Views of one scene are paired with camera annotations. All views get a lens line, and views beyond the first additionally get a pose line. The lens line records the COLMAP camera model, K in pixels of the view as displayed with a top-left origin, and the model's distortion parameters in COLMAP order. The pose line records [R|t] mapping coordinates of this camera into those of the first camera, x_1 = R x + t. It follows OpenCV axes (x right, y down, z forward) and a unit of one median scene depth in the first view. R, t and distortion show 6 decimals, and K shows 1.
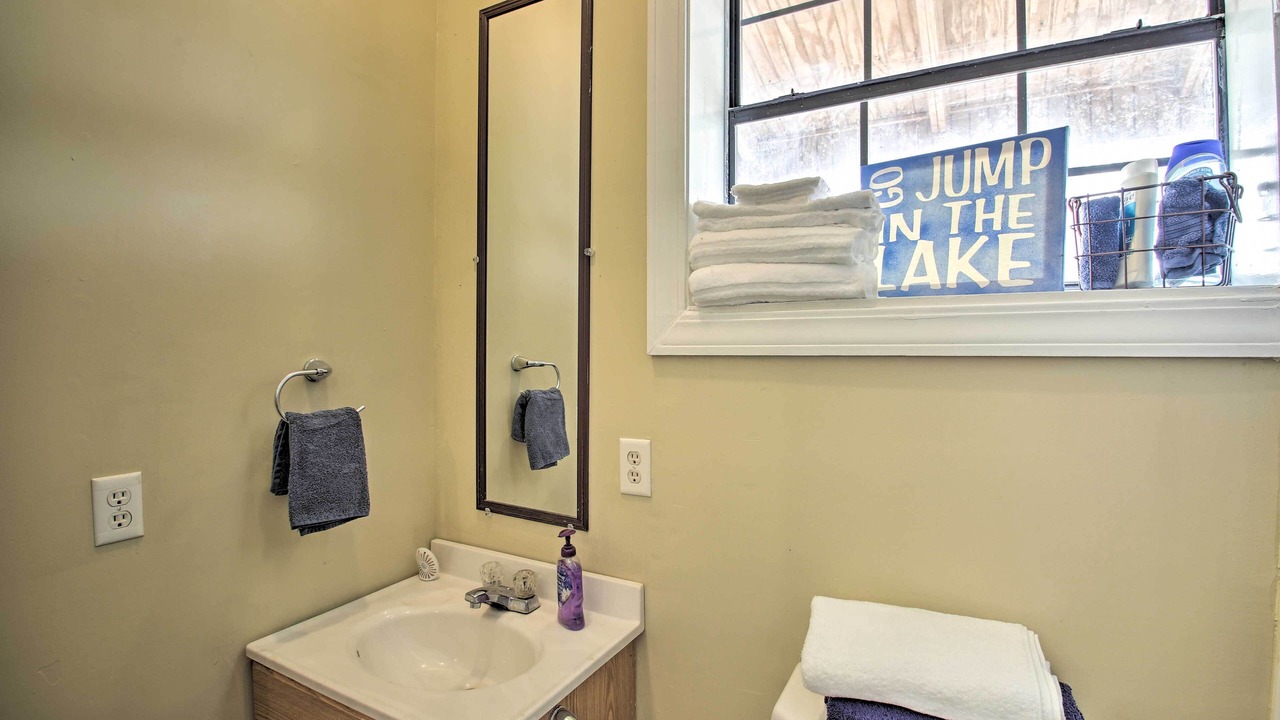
lens RADIAL K [[596.8, 0, 640.5], [0, 596.8, 350.7], [0, 0, 1]] dist [-0.035168, -0.000416]
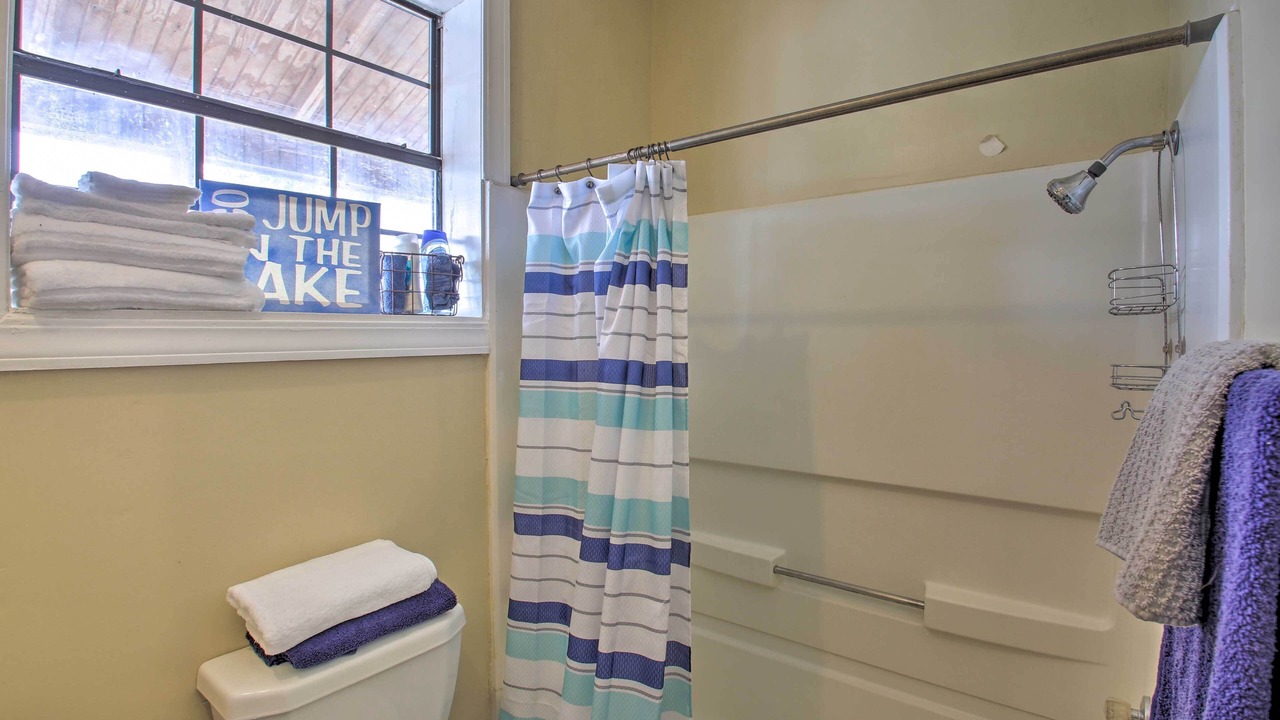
lens RADIAL K [[614.1, 0, 642.6], [0, 614.1, 341.2], [0, 0, 1]] dist [-0.002452, -0.000208]
pose [[0.145364, -0.012257, 0.989302, -0.669506], [0.009642, 0.999893, 0.010972, -0.036477], [-0.989331, 0.007944, 0.145467, 0.090955]]
